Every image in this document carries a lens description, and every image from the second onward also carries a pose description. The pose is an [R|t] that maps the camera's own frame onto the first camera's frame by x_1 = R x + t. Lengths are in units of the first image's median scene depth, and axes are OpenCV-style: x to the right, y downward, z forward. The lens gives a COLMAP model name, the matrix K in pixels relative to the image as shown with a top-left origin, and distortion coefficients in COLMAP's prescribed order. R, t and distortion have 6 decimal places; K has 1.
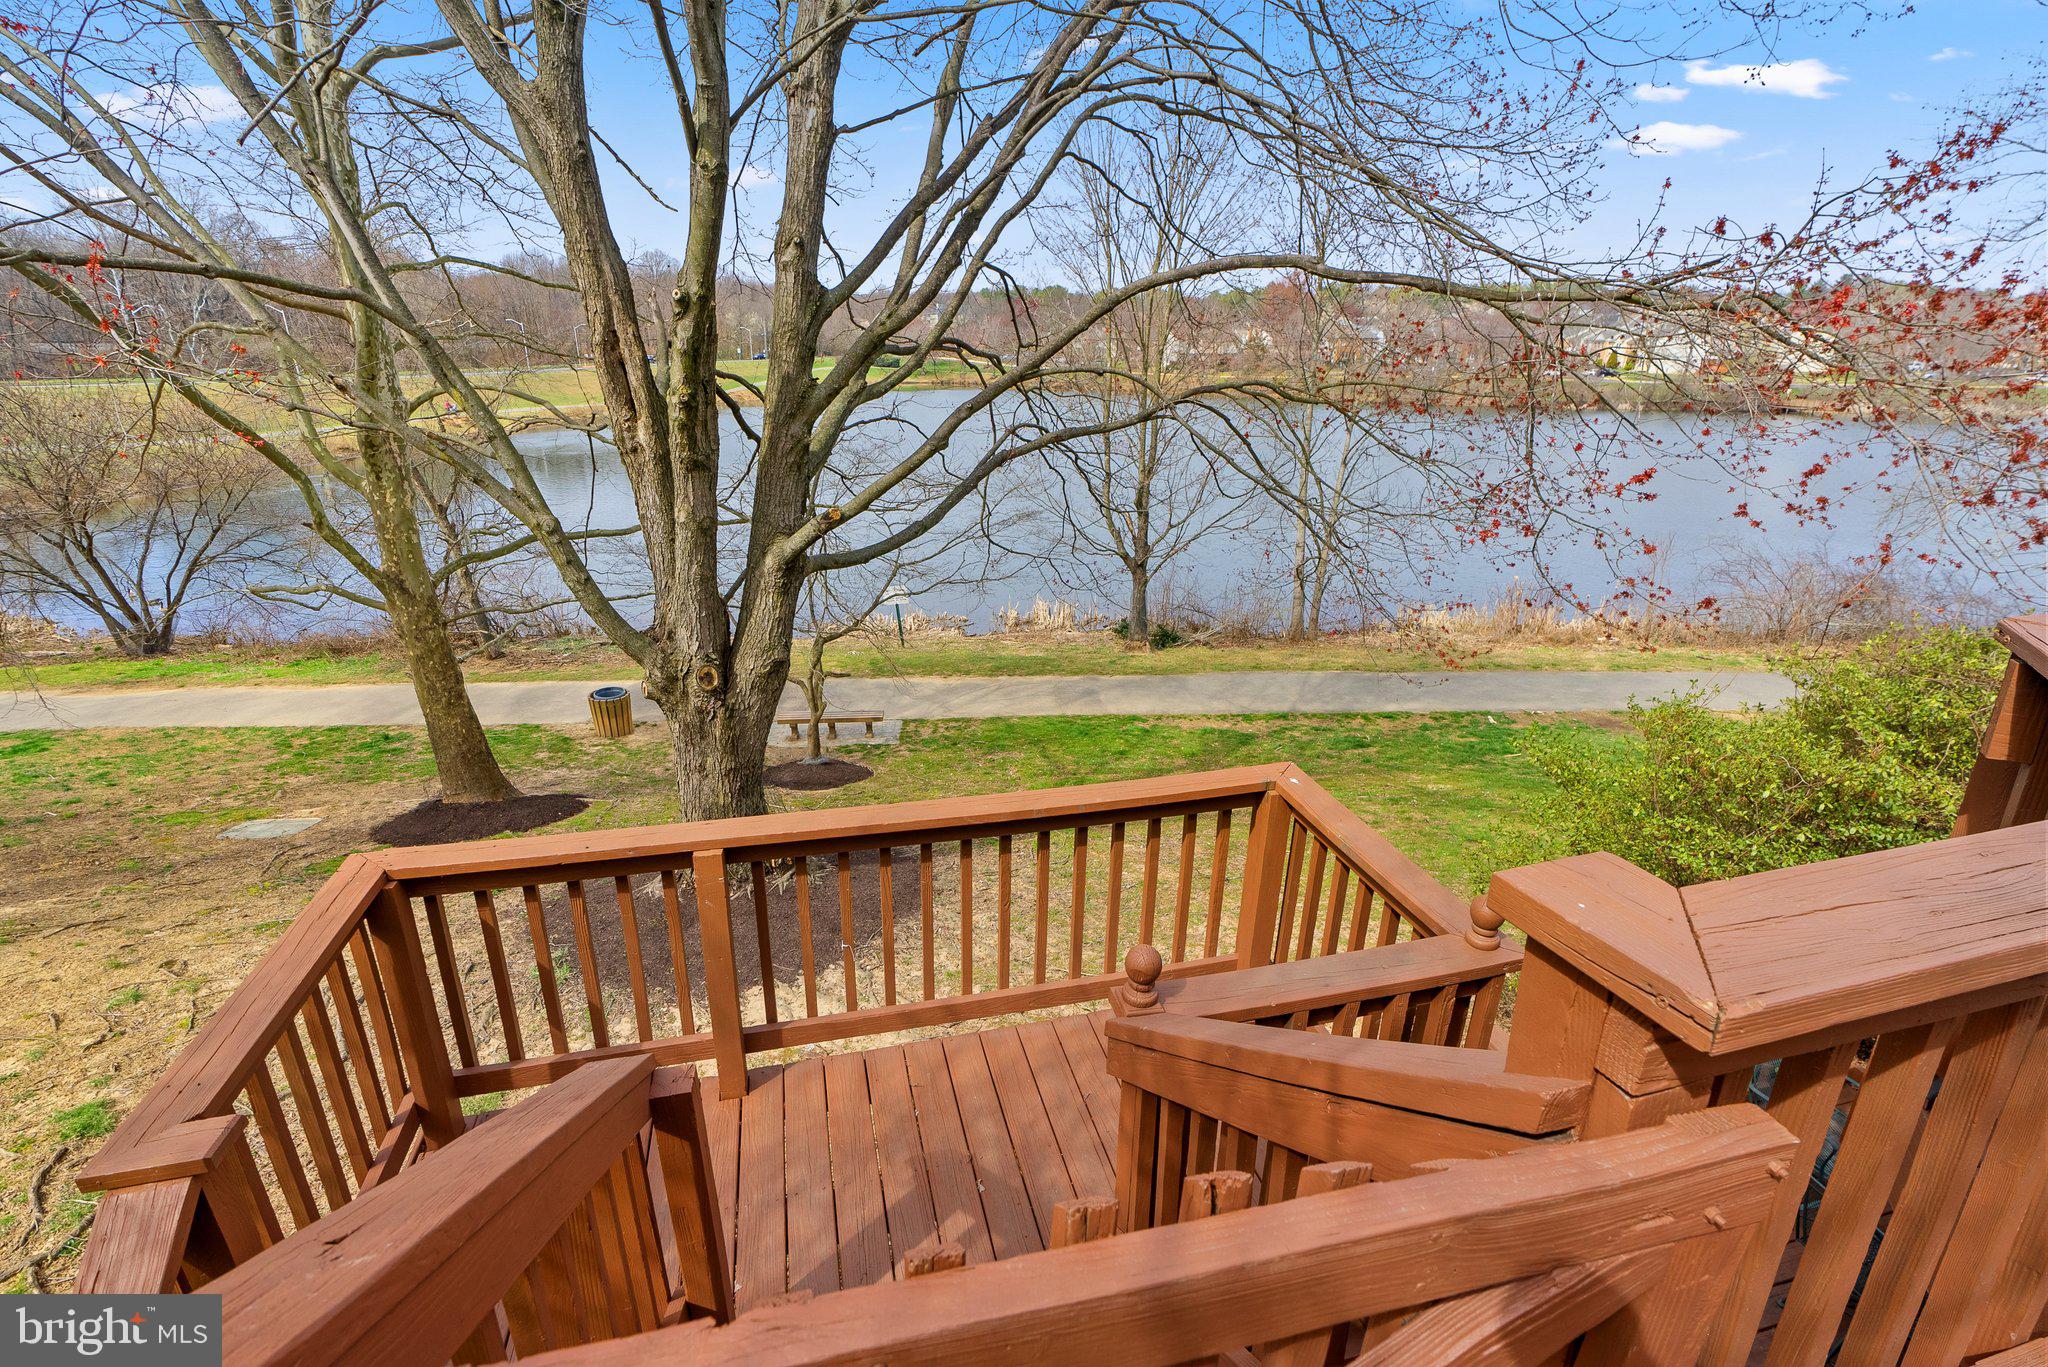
lens RADIAL K [[911.8, 0, 1009.4], [0, 911.8, 702.7], [0, 0, 1]] dist [-0.001326, 0.000242]
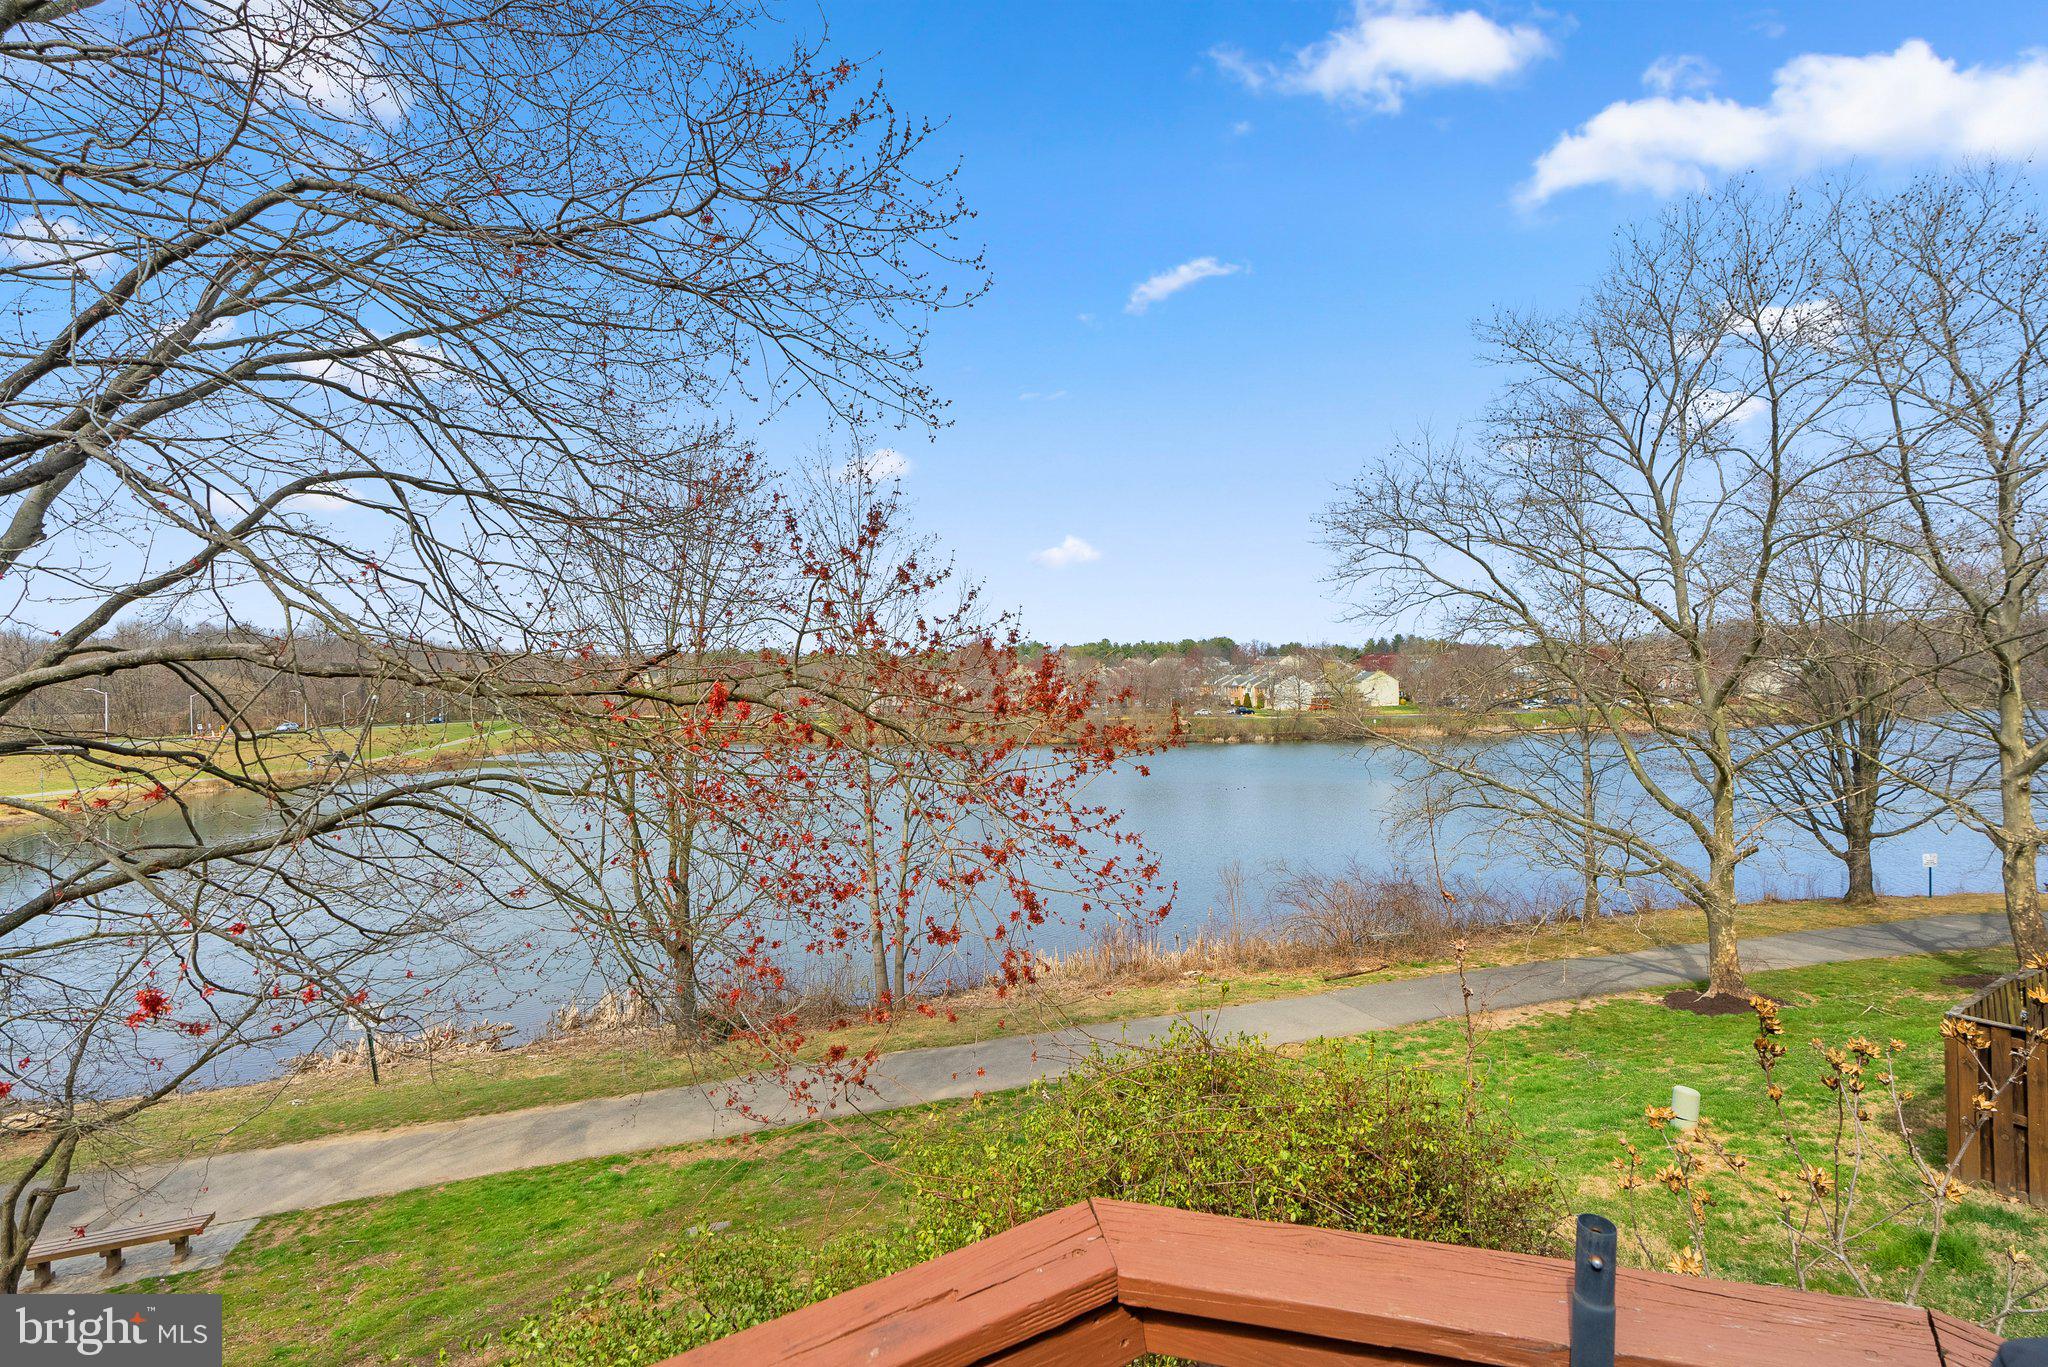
lens RADIAL K [[928.9, 0, 1020.6], [0, 928.9, 739.4], [0, 0, 1]] dist [0.000240, -0.000233]
pose [[0.953396, -0.034505, 0.299741, 0.506158], [0.129204, 0.944434, -0.302243, -0.079483], [-0.272656, 0.326885, 0.904878, 0.126995]]
